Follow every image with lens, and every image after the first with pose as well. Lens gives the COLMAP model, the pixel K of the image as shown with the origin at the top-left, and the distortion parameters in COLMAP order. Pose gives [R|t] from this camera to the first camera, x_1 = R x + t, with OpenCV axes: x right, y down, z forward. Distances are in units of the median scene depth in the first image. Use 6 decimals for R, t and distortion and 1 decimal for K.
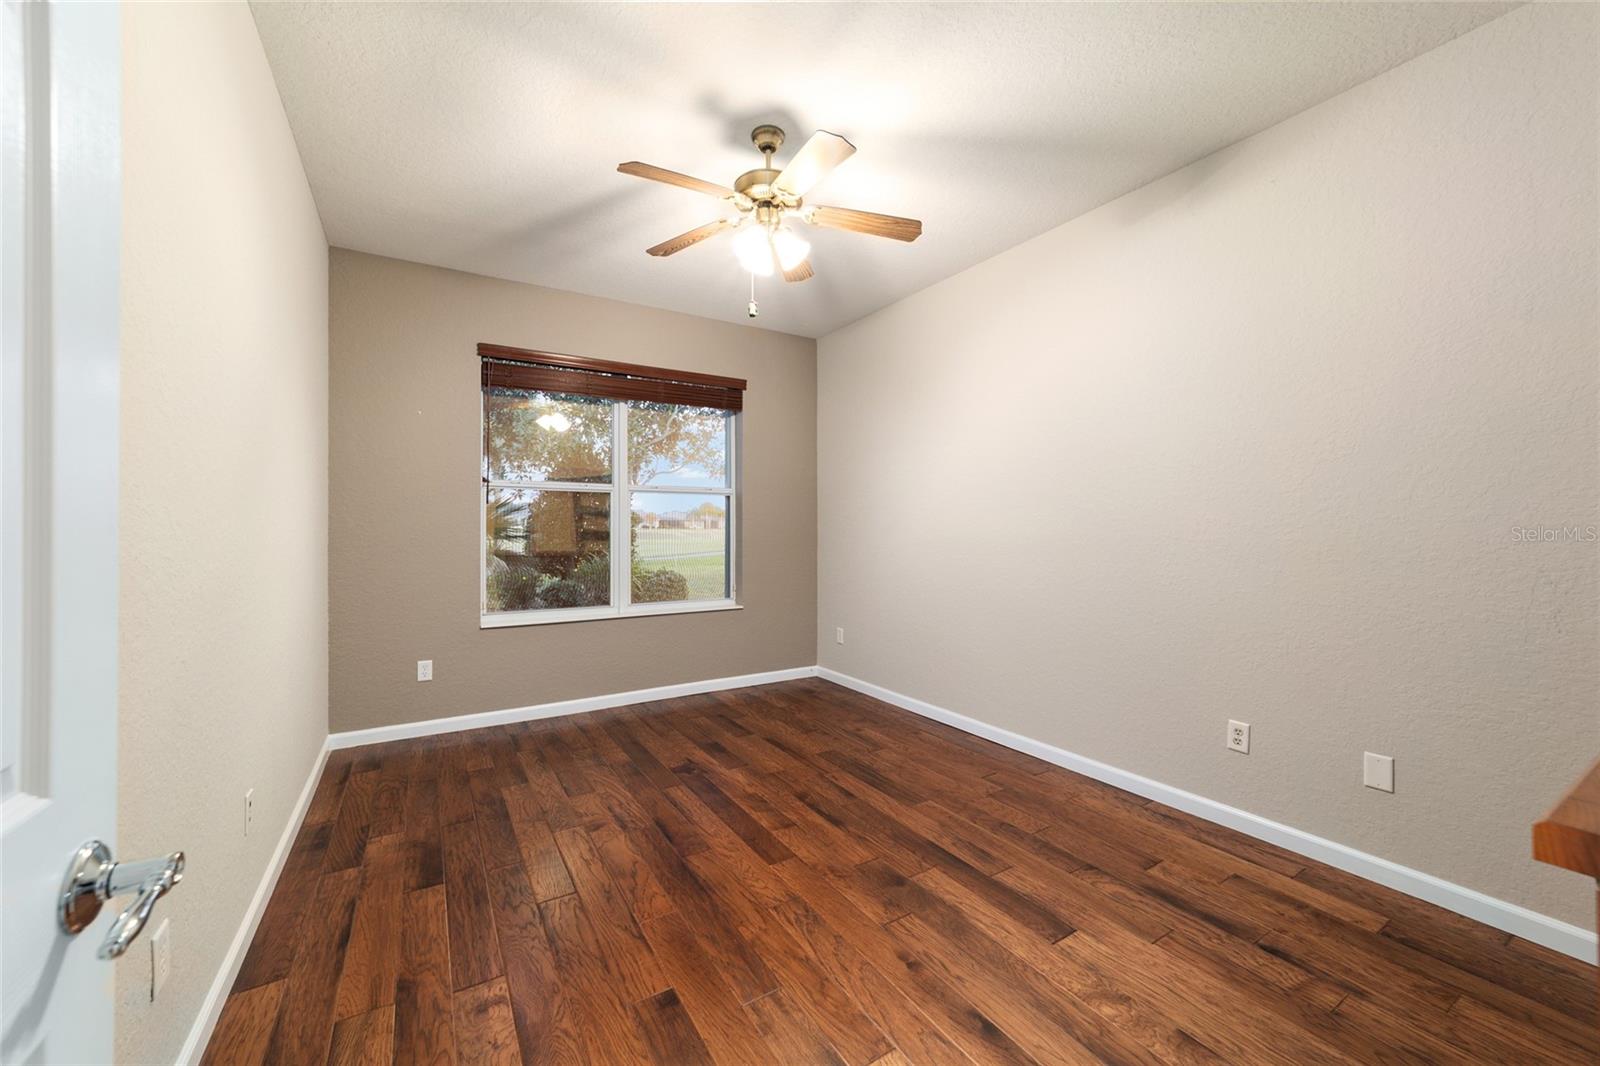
lens RADIAL K [[618.0, 0, 797.8], [0, 618.0, 530.6], [0, 0, 1]] dist [-0.018835, 0.008315]
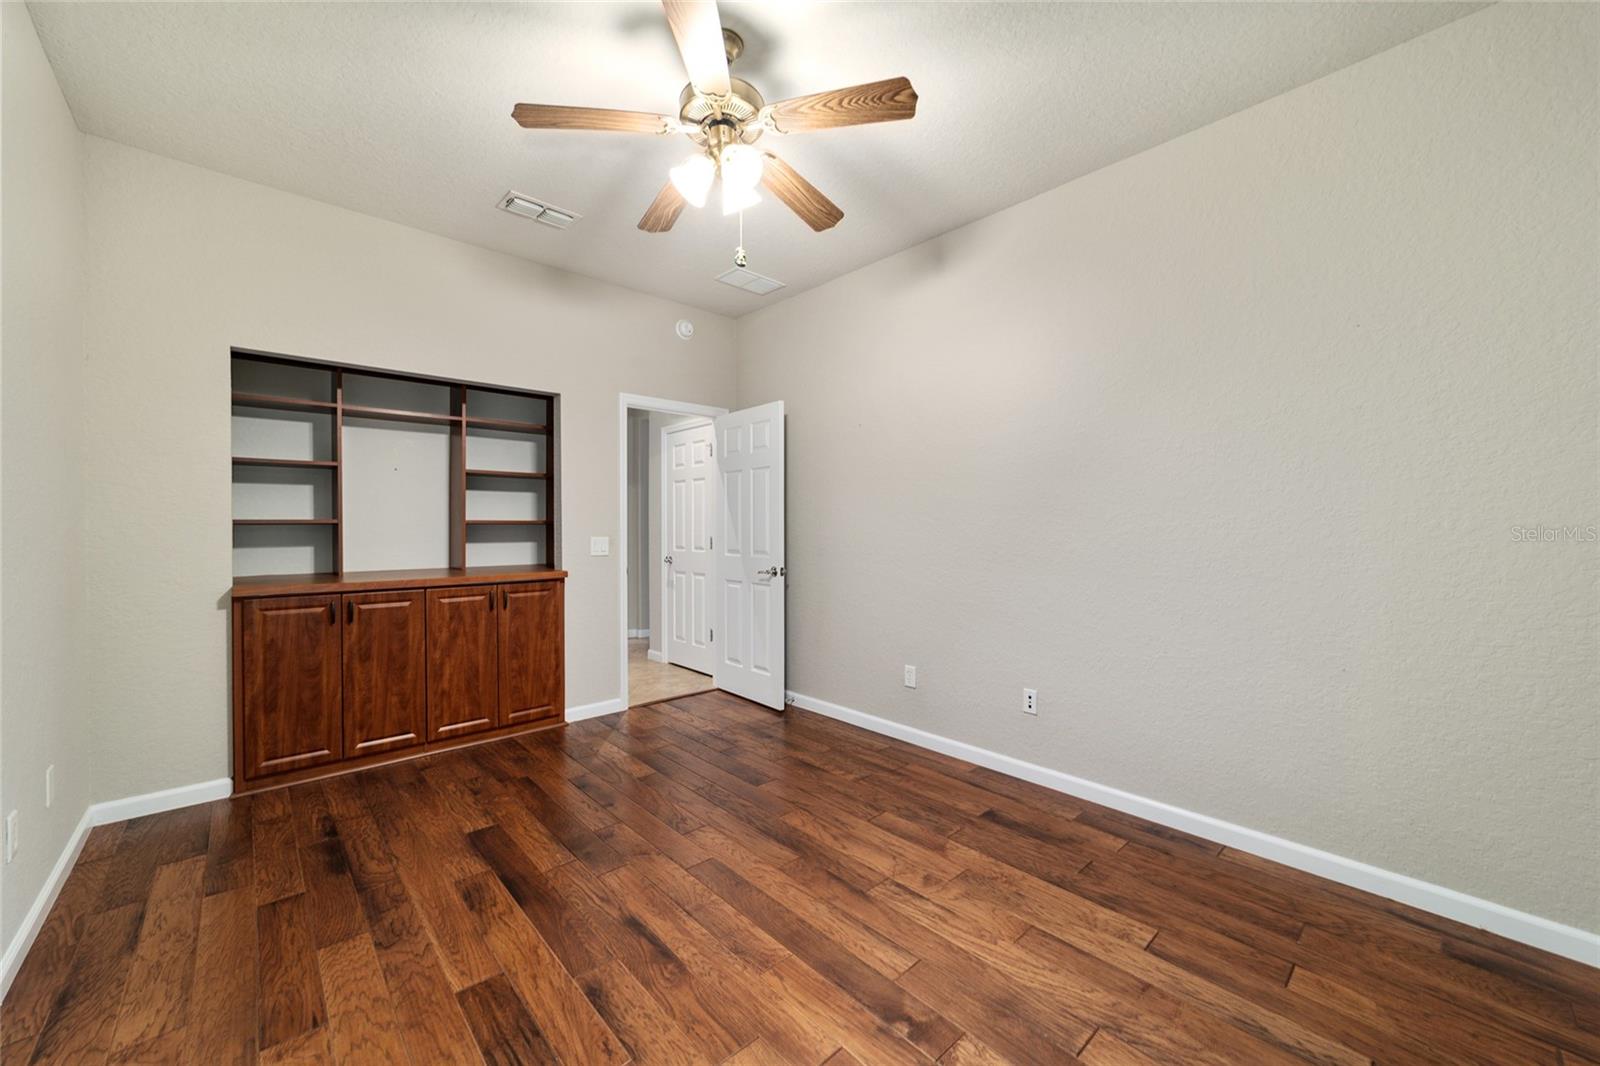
lens RADIAL K [[618.0, 0, 797.8], [0, 618.0, 530.6], [0, 0, 1]] dist [-0.018835, 0.008315]
pose [[-0.983186, 0.000469, -0.182604, 0.001696], [-0.000743, 0.999978, 0.006569, -0.000938], [0.182603, 0.006594, -0.983165, 1.866148]]
